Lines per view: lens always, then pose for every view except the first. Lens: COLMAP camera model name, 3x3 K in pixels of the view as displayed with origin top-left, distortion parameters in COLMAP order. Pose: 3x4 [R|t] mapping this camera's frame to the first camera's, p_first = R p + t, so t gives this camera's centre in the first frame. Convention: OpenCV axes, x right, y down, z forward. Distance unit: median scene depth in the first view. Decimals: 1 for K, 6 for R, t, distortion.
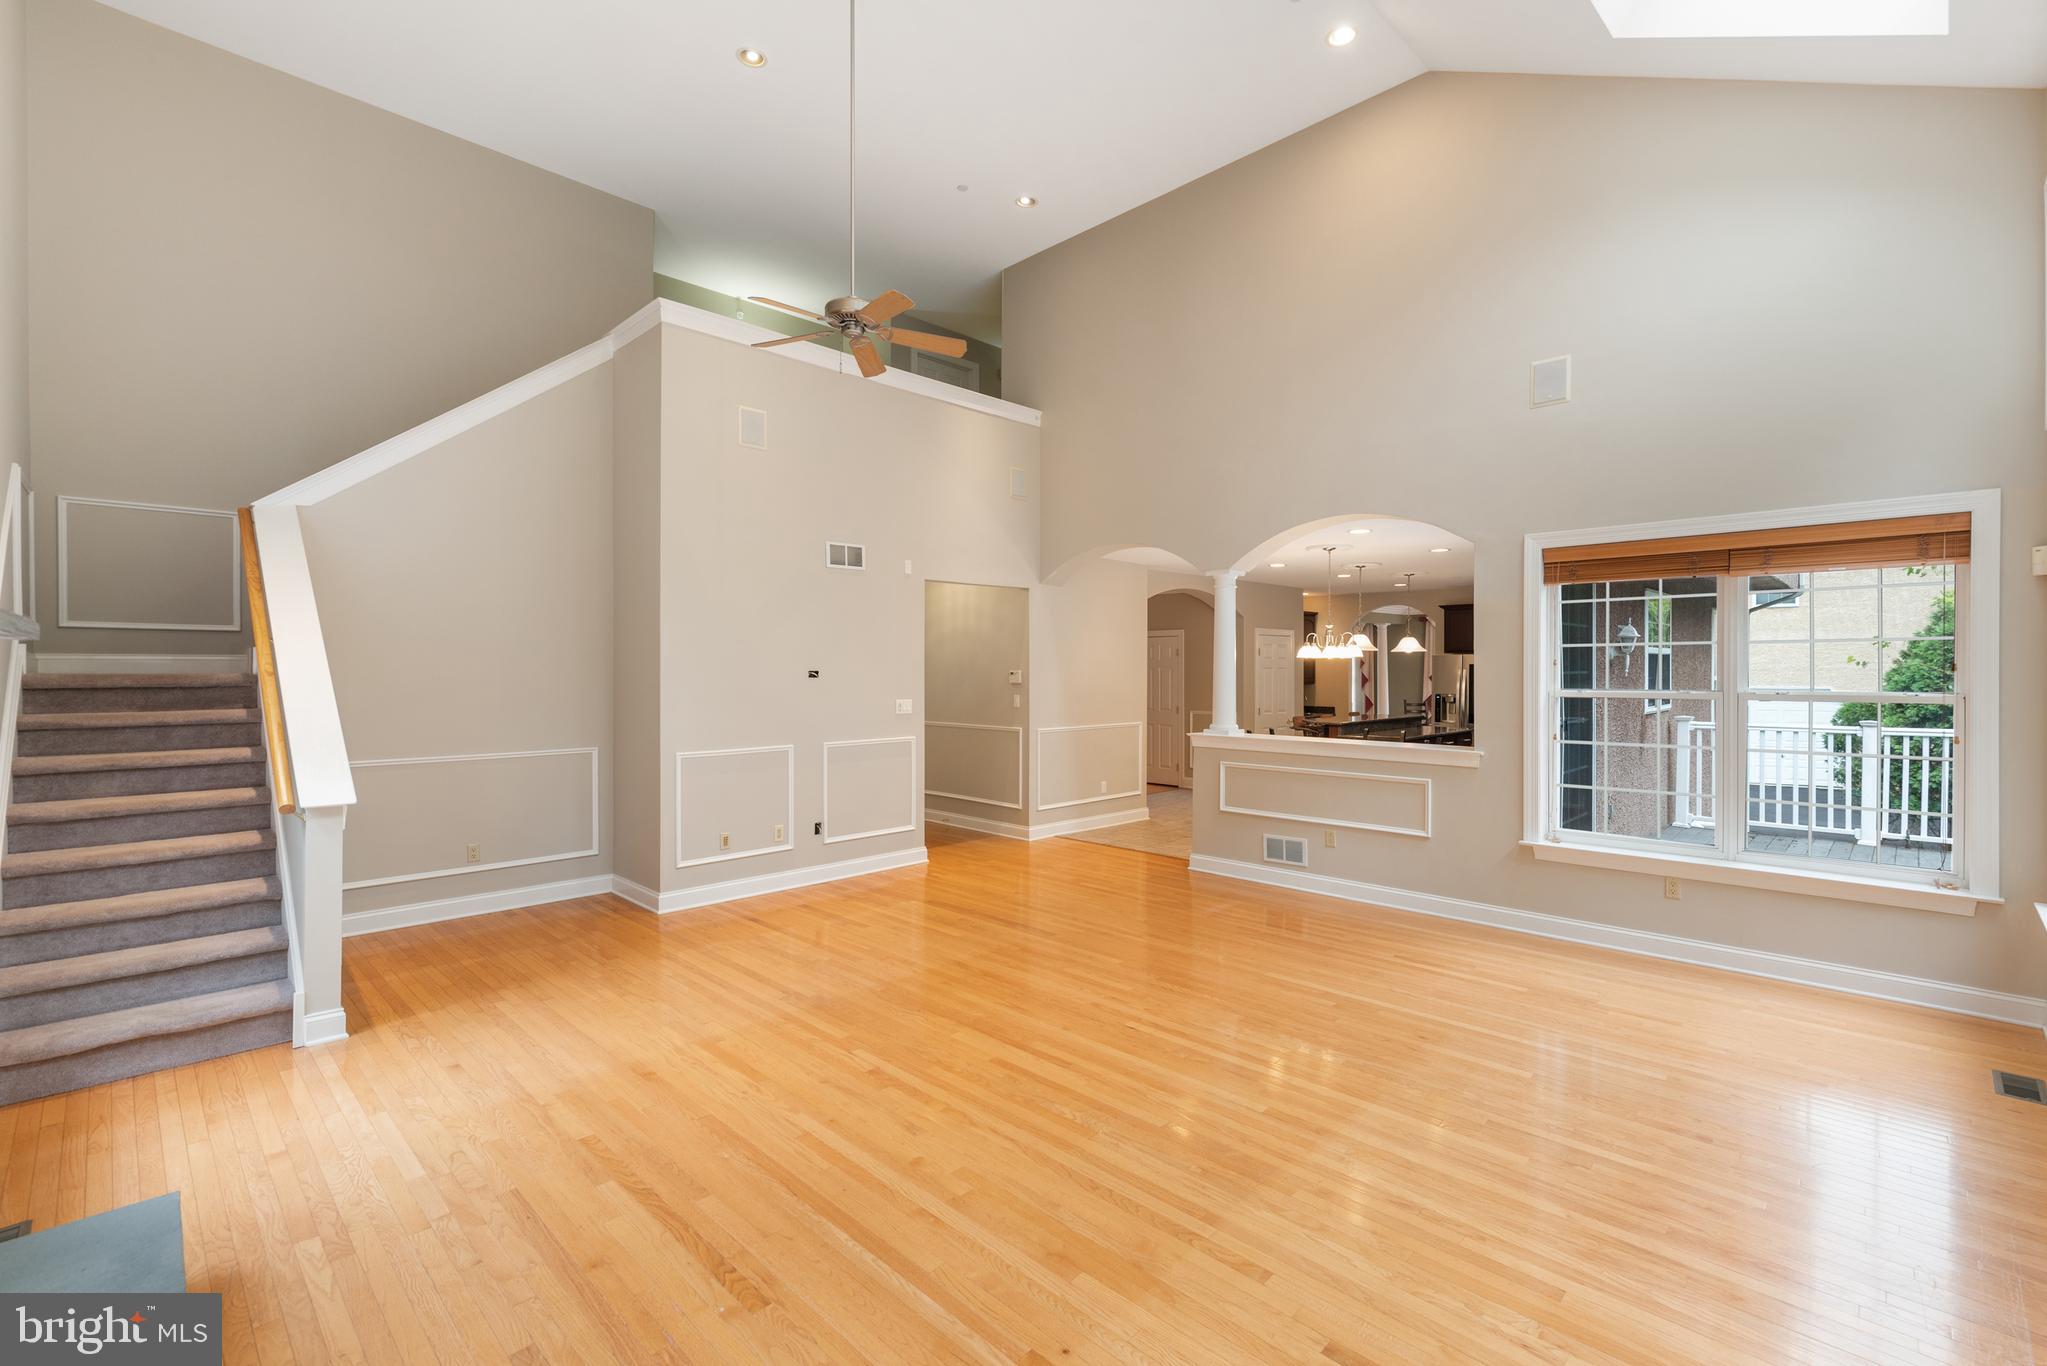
lens RADIAL K [[908.7, 0, 1029.2], [0, 908.7, 675.5], [0, 0, 1]] dist [-0.000229, 0.000209]
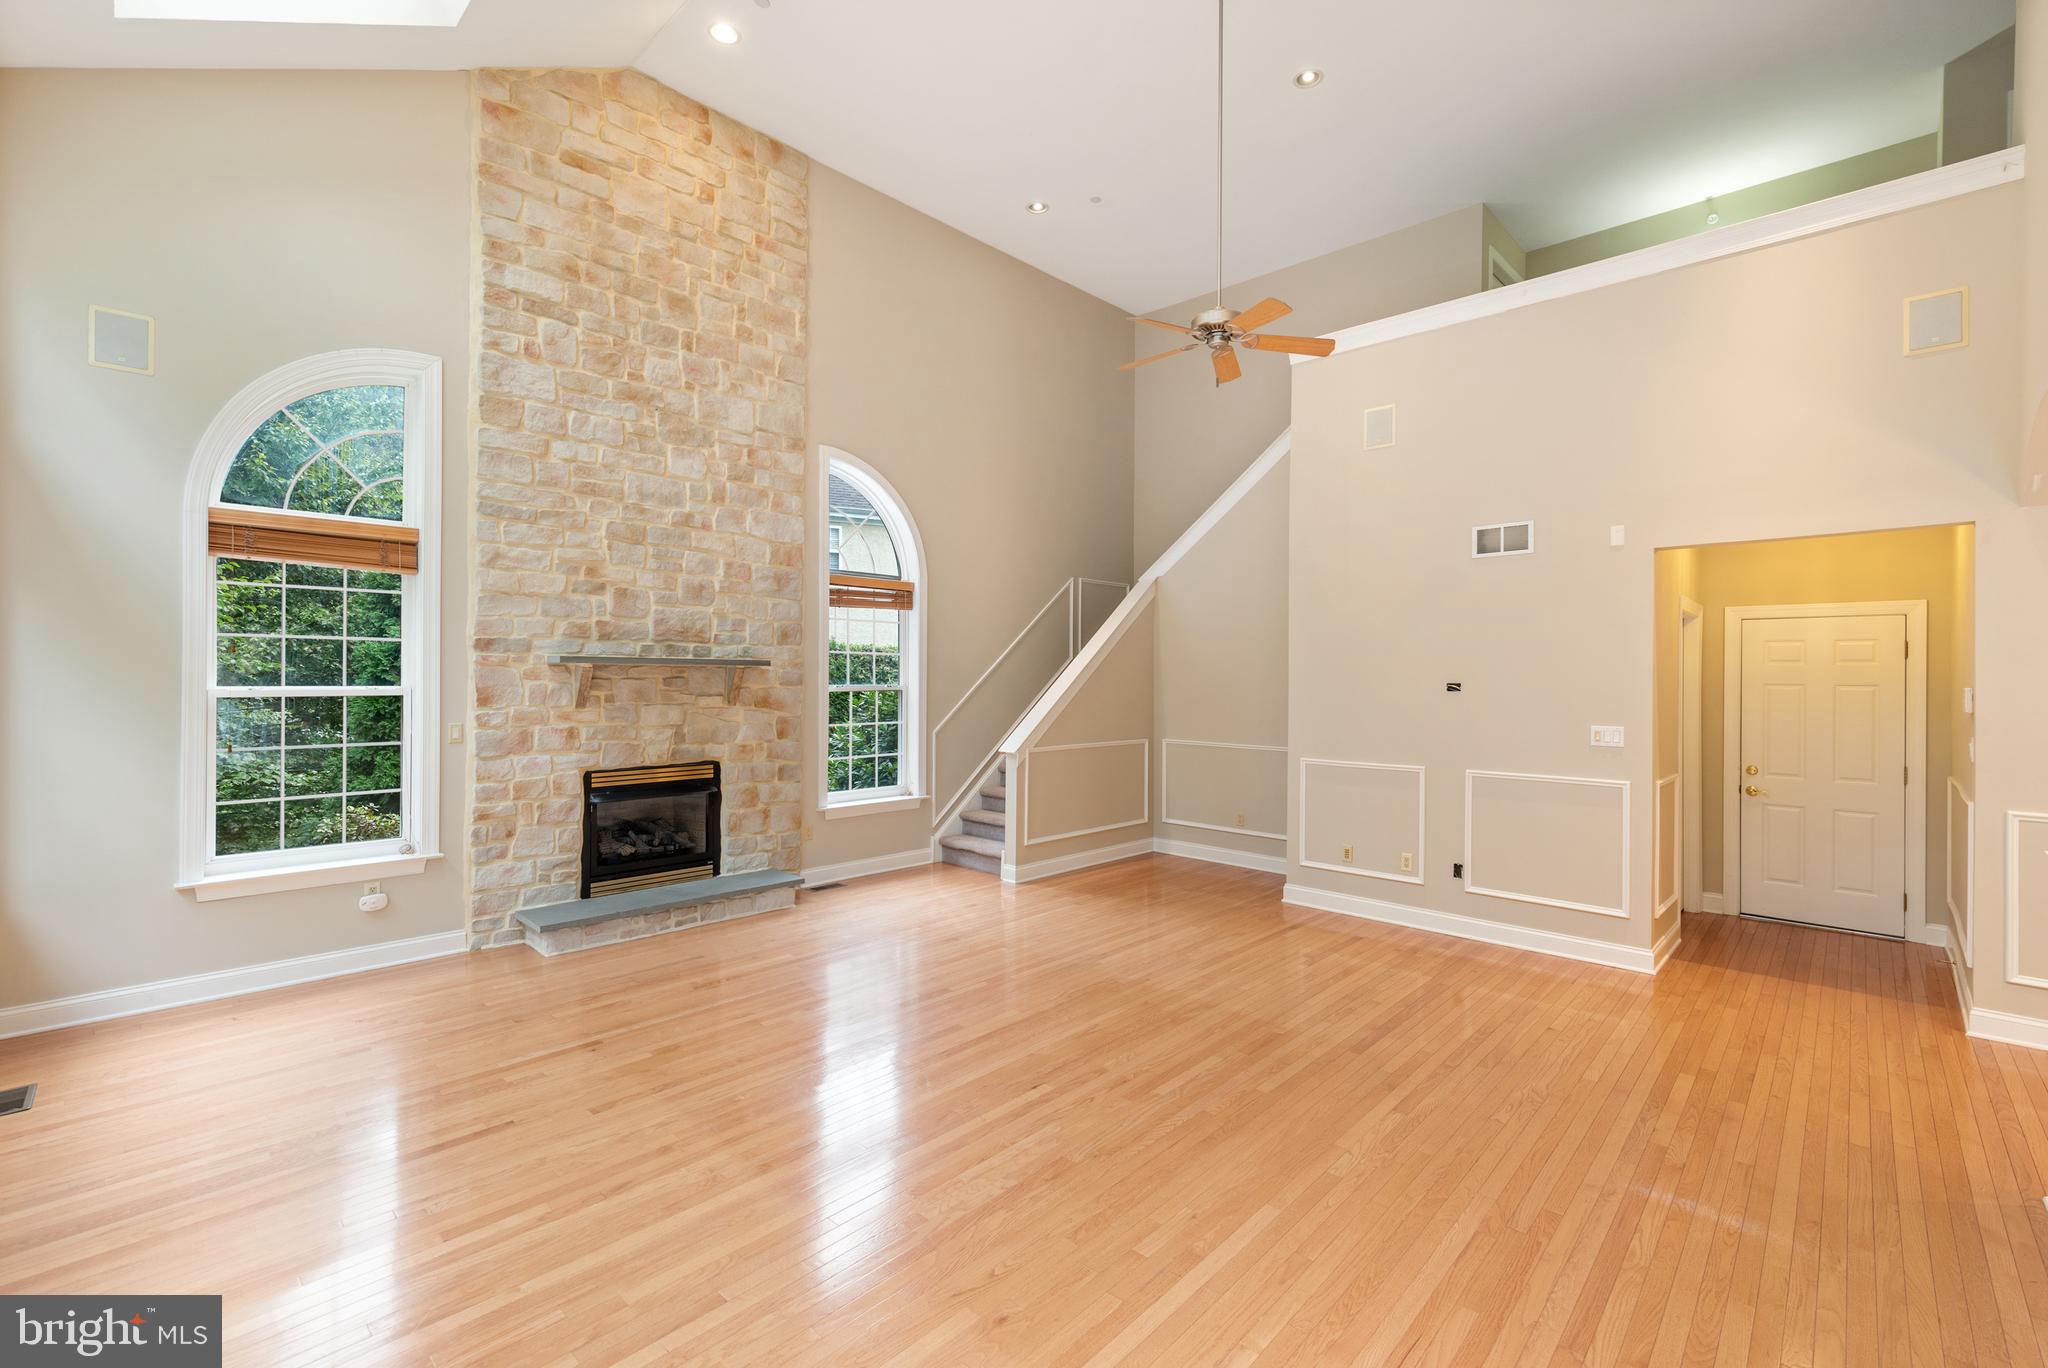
lens RADIAL K [[883.4, 0, 1023.3], [0, 883.4, 675.9], [0, 0, 1]] dist [-0.001229, 0.001433]
pose [[0.007995, 0.000088, -0.999968, 0.837798], [-0.014826, 0.999890, -0.000031, -0.008378], [0.999858, 0.014826, 0.007995, 0.846797]]
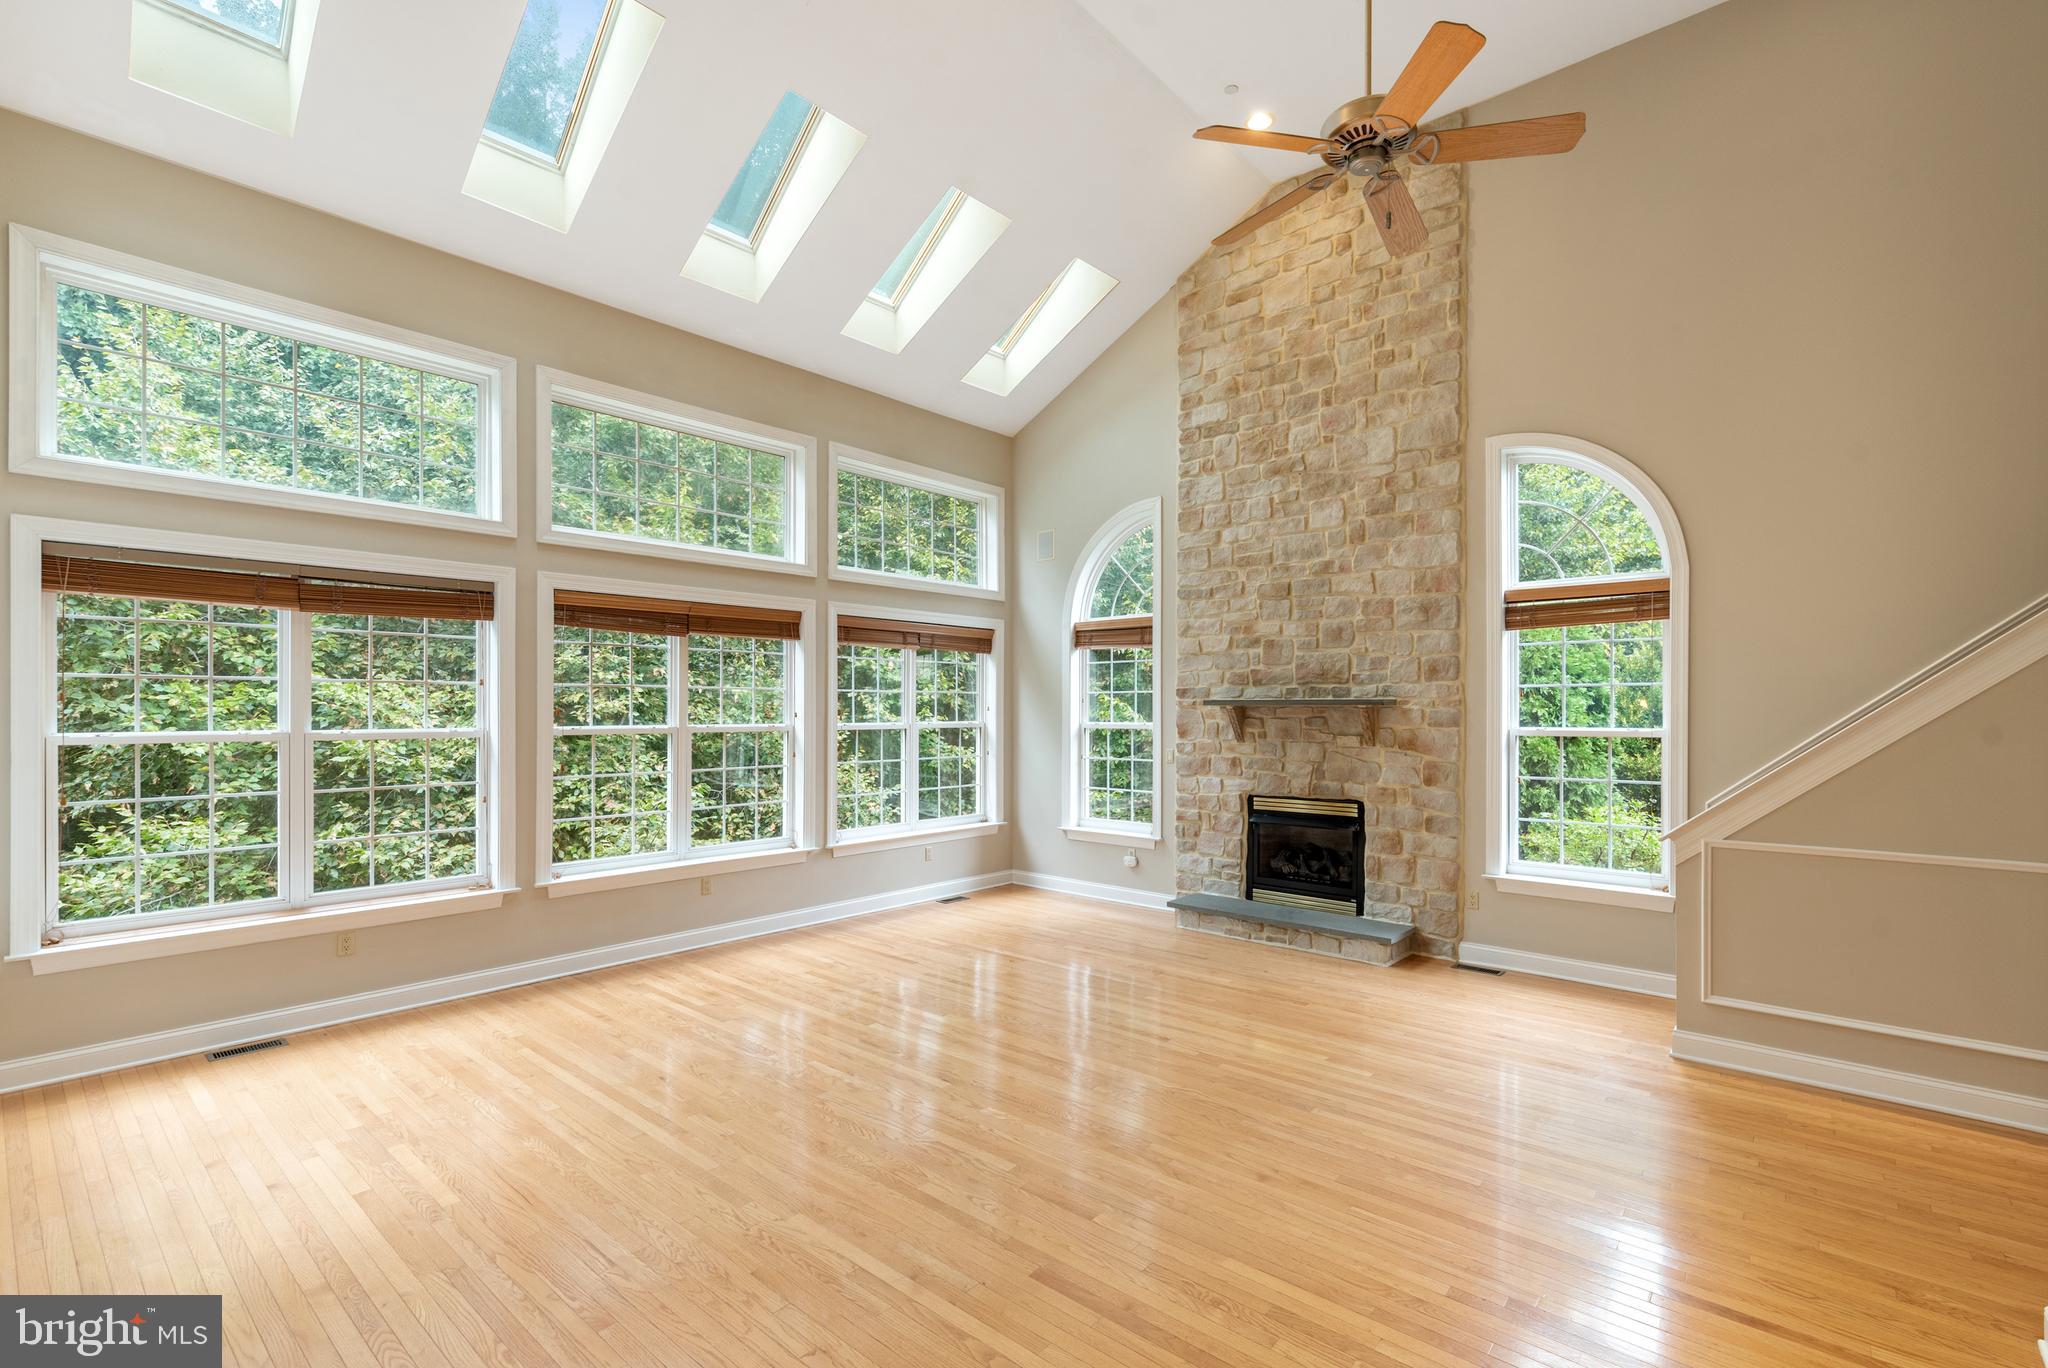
lens RADIAL K [[883.4, 0, 1033.6], [0, 883.4, 712.7], [0, 0, 1]] dist [-0.001229, 0.001433]
pose [[-0.997749, 0.000023, -0.067059, 0.070531], [-0.000765, 0.999931, 0.011725, -0.021479], [0.067054, 0.011750, -0.997680, 1.701646]]
